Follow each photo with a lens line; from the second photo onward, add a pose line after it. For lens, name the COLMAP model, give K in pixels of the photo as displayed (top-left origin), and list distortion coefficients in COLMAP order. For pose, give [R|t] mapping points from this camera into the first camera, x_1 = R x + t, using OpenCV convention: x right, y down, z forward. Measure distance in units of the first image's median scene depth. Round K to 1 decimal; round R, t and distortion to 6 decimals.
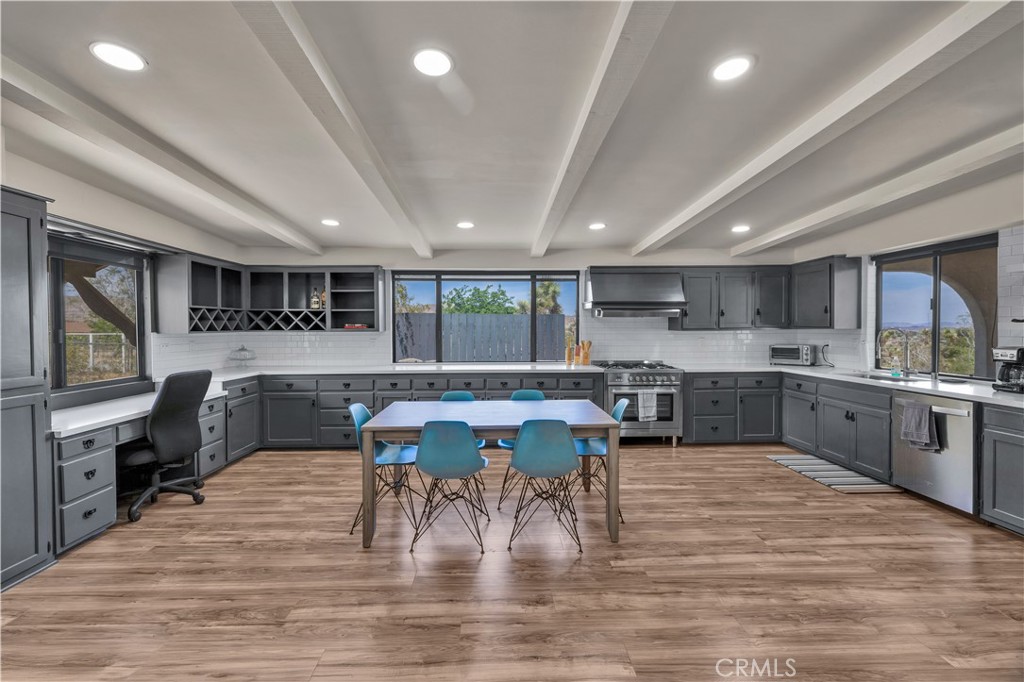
lens RADIAL K [[427.6, 0, 503.7], [0, 427.6, 337.2], [0, 0, 1]] dist [0.002457, -0.000197]
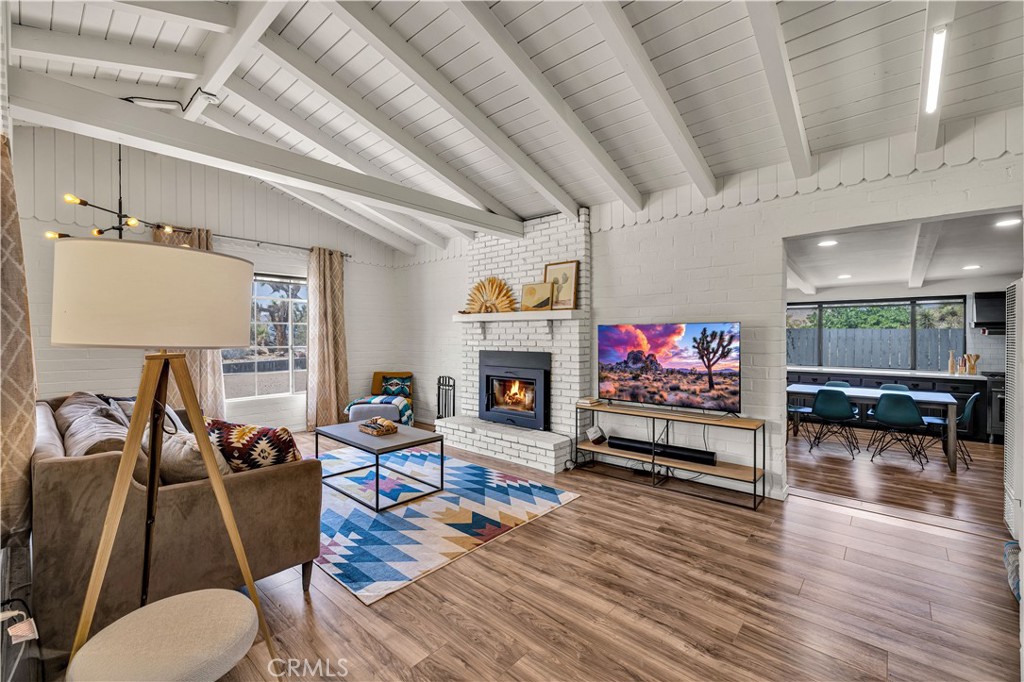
lens RADIAL K [[427.6, 0, 506.9], [0, 427.6, 336.7], [0, 0, 1]] dist [0.002457, -0.000197]
pose [[0.726078, 0.004254, -0.687599, 0.089525], [-0.016522, 0.999800, -0.011261, -0.006891], [0.687414, 0.019537, 0.726003, -0.955552]]
